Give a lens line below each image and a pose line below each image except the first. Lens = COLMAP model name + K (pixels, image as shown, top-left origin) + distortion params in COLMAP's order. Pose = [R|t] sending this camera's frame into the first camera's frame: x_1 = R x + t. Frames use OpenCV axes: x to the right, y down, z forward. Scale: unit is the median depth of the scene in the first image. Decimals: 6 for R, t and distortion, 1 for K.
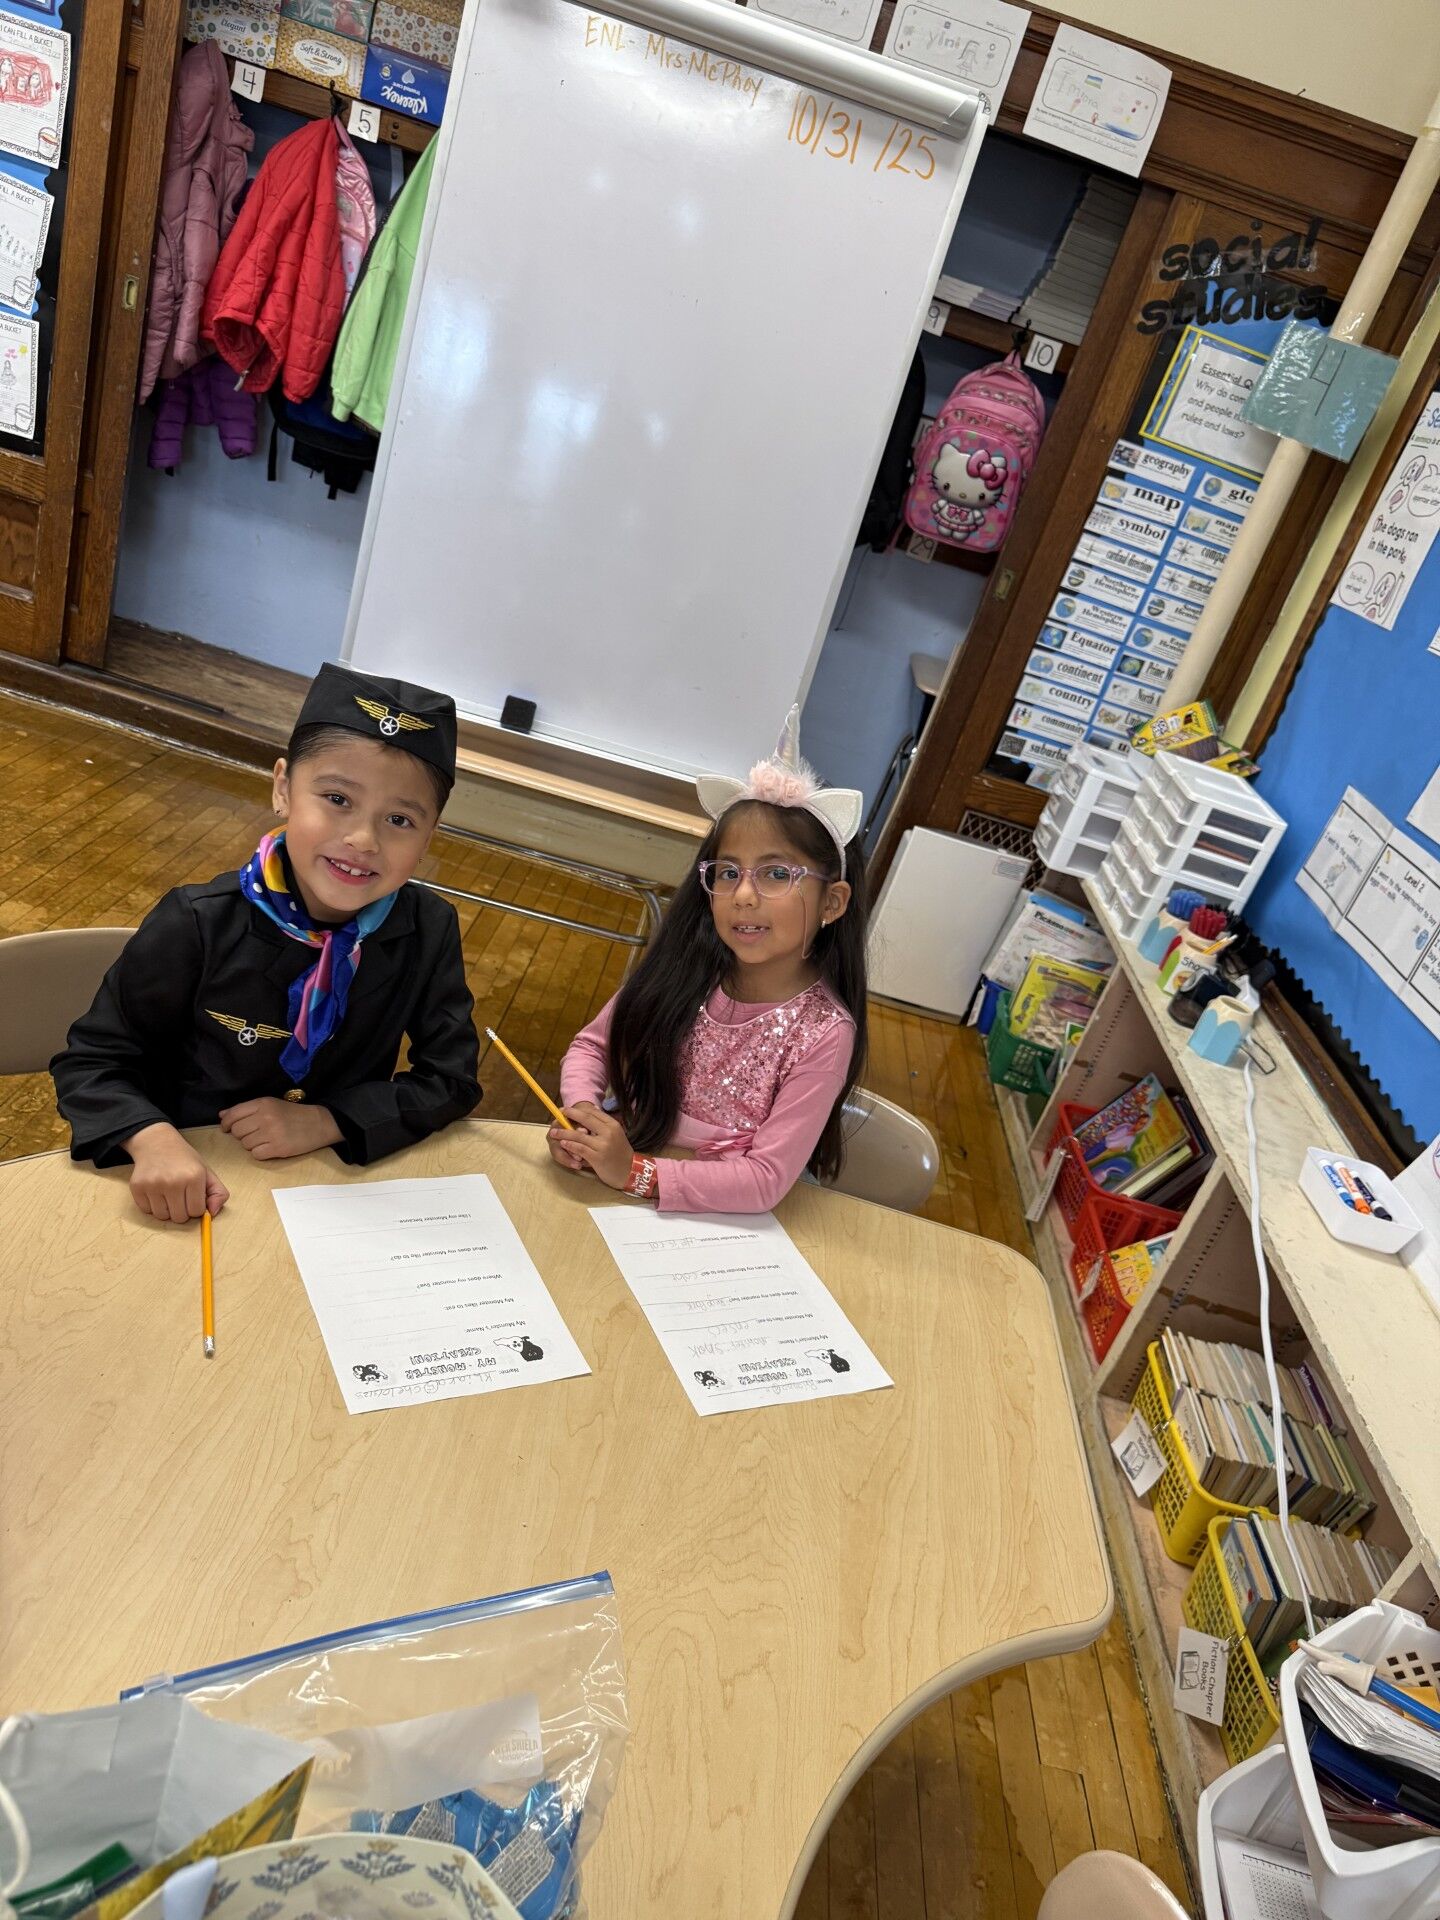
lens RADIAL K [[1454.7, 0, 718.9], [0, 1454.7, 967.7], [0, 0, 1]] dist [0.037783, -0.010871]
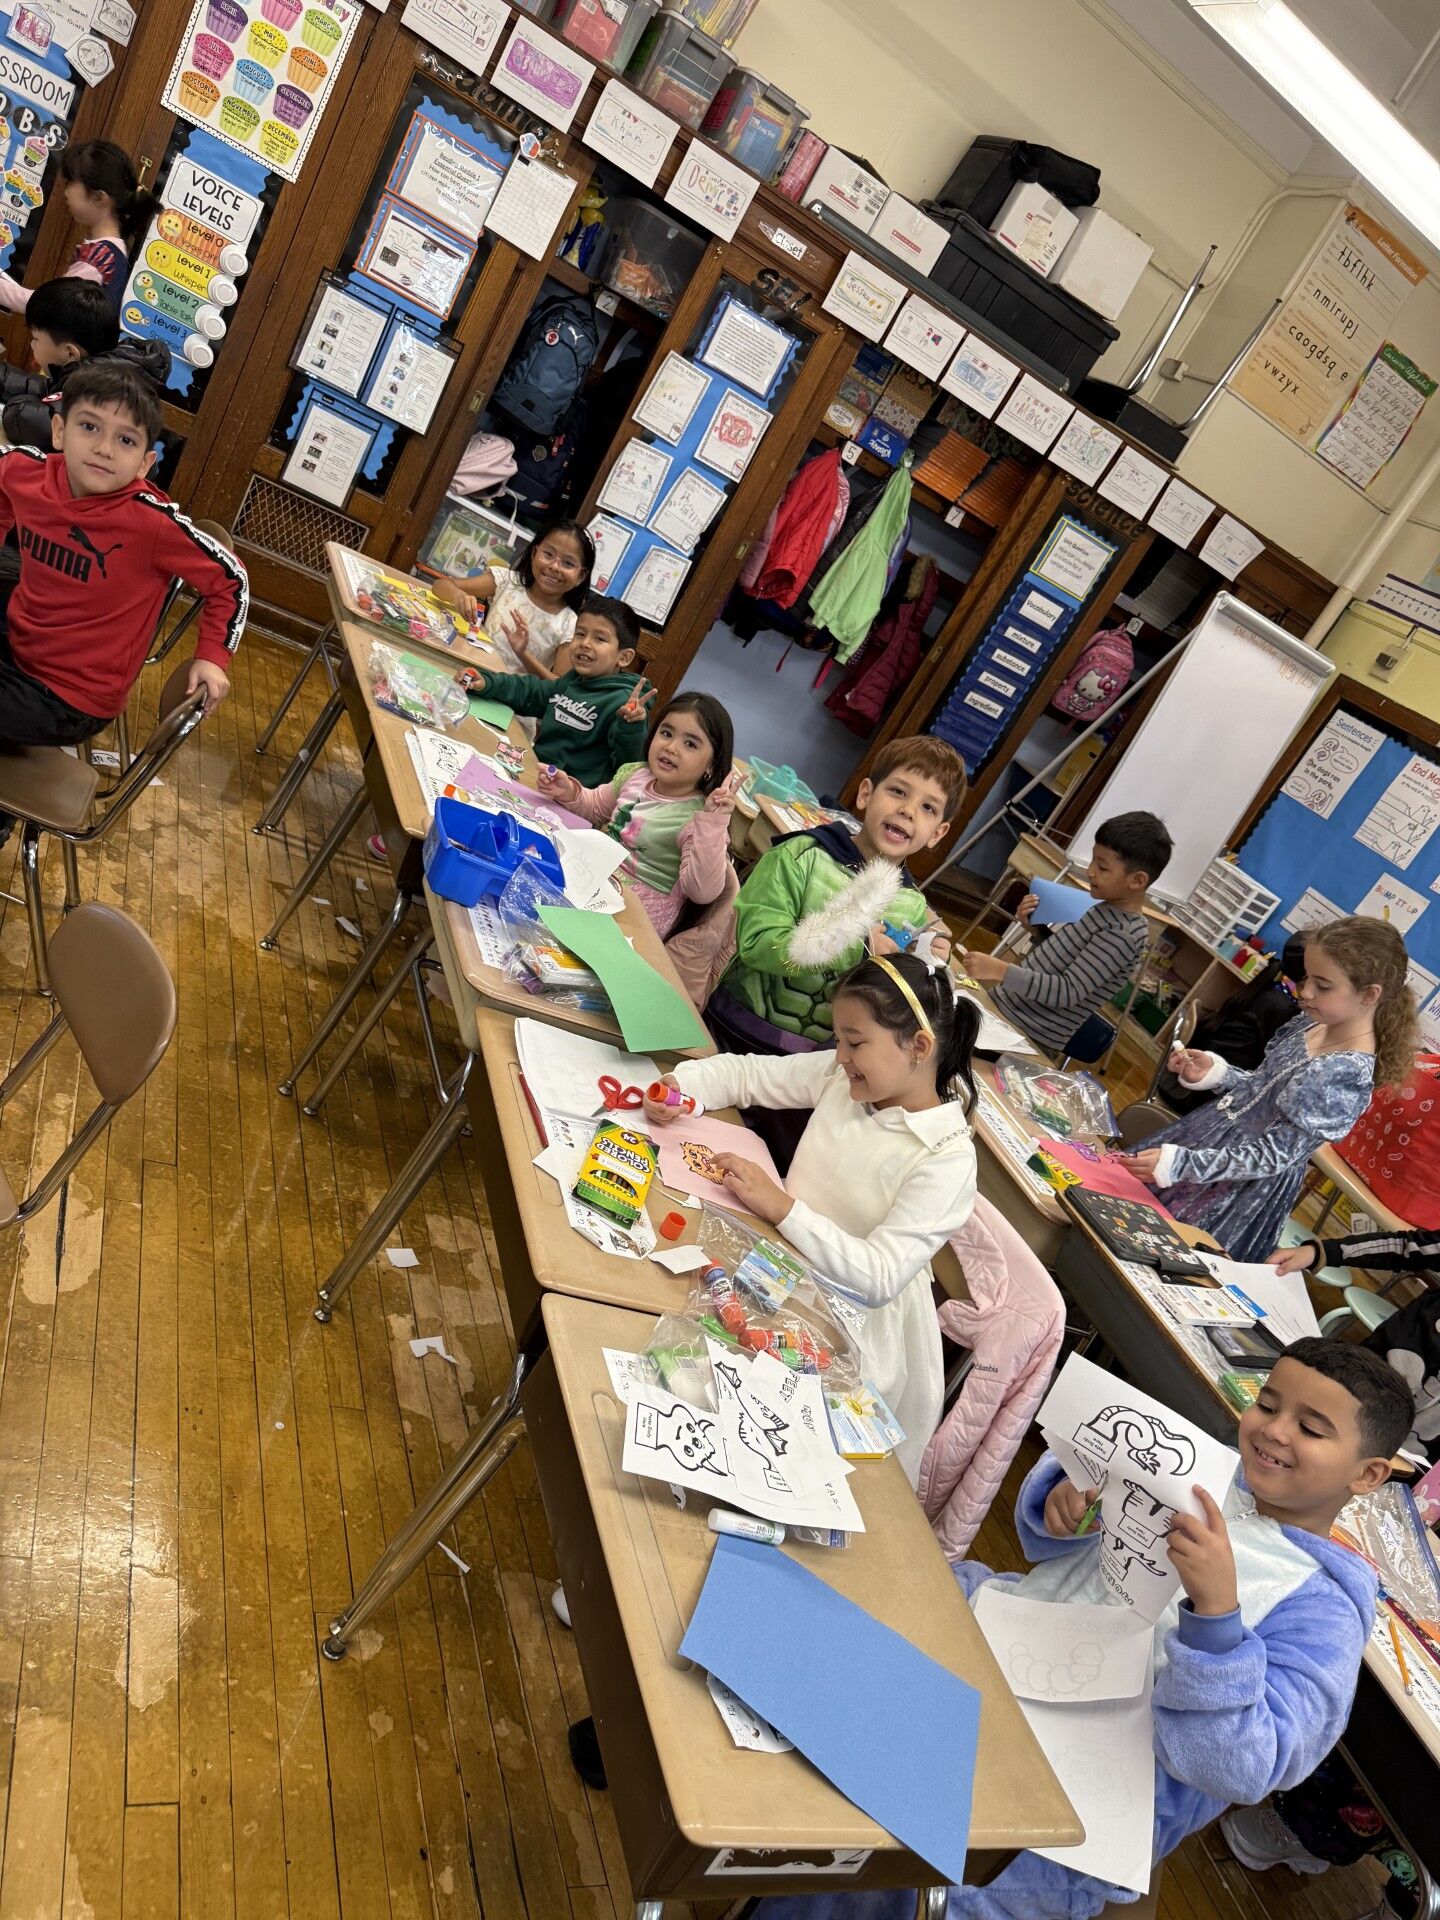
lens RADIAL K [[1454.7, 0, 716.0], [0, 1454.7, 966.7], [0, 0, 1]] dist [0.037783, -0.010871]
pose [[0.871326, -0.023991, 0.490118, -1.302337], [-0.042699, 0.991309, 0.124433, -0.209143], [-0.488844, -0.129349, 0.862728, -0.475023]]
